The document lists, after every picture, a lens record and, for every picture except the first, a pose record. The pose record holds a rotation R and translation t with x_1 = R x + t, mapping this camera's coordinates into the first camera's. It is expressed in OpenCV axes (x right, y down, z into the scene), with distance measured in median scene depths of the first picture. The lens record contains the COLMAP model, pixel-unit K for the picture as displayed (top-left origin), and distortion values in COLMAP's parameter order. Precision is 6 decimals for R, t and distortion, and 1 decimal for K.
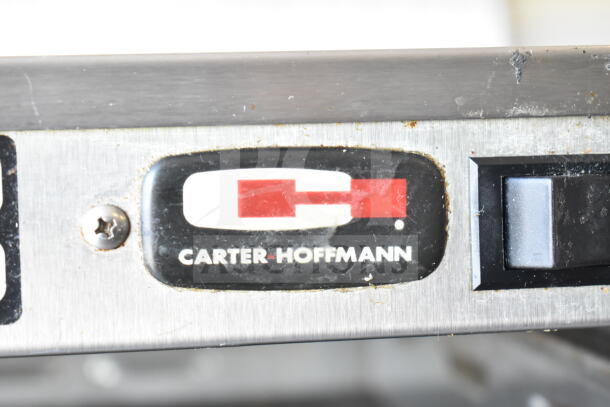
lens RADIAL K [[1272.1, 0, 306.0], [0, 1272.1, 203.0], [0, 0, 1]] dist [0.075356, 0.000000]
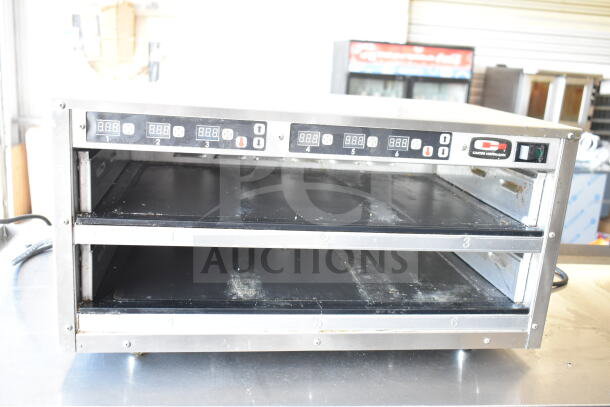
lens RADIAL K [[581.4, 0, 303.4], [0, 581.4, 198.3], [0, 0, 1]] dist [0.016603, 0.000000]
pose [[0.993206, 0.096270, 0.065377, -1.139365], [-0.108339, 0.970033, 0.217482, -0.288425], [-0.042481, -0.223087, 0.973872, -1.959732]]
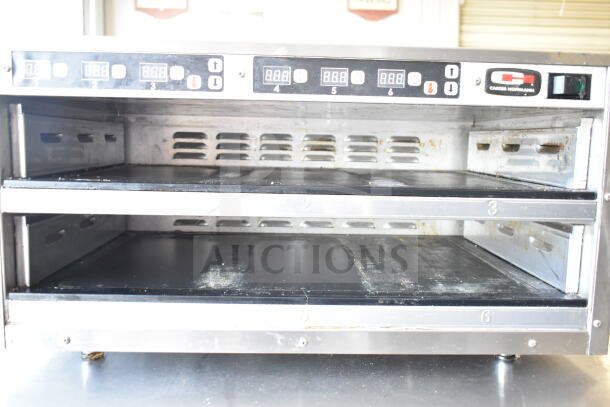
lens RADIAL K [[527.0, 0, 303.0], [0, 527.0, 198.2], [0, 0, 1]] dist [-0.008071, -0.001199]
pose [[0.994945, 0.065334, -0.076265, -0.658546], [-0.058351, 0.994191, 0.090444, 0.336225], [0.081731, -0.085536, 0.992977, -1.231874]]
